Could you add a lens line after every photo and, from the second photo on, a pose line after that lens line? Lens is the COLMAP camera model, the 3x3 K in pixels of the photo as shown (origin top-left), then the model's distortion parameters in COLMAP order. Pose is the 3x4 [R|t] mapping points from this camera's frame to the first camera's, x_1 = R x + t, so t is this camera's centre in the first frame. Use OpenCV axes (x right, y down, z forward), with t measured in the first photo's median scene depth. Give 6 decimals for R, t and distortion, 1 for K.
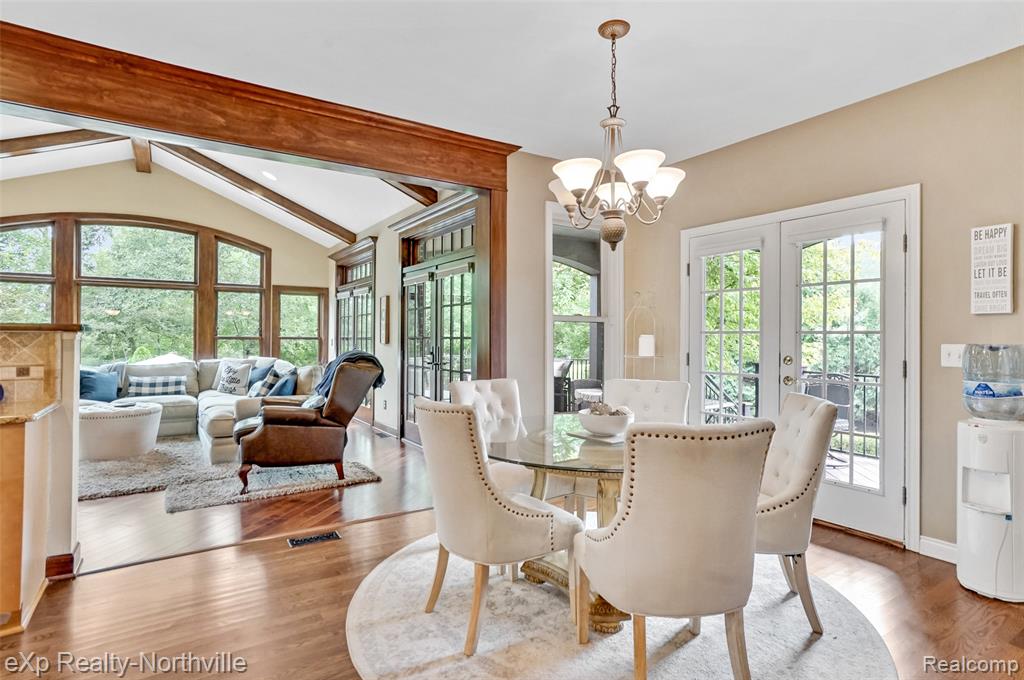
lens RADIAL K [[533.5, 0, 507.2], [0, 533.5, 327.8], [0, 0, 1]] dist [-0.035255, 0.028634]
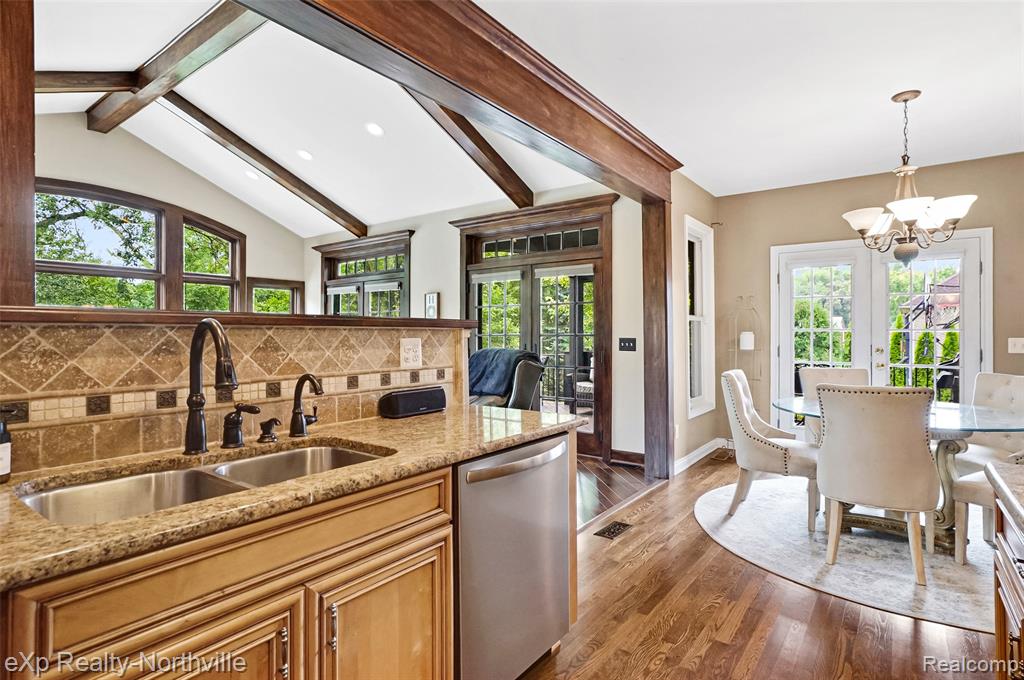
lens RADIAL K [[533.5, 0, 507.2], [0, 533.5, 327.8], [0, 0, 1]] dist [-0.035255, 0.028634]
pose [[0.937861, 0.001293, 0.347008, -0.665259], [-0.001587, 0.999999, 0.000564, 0.002628], [-0.347007, -0.001080, 0.937862, 0.074047]]
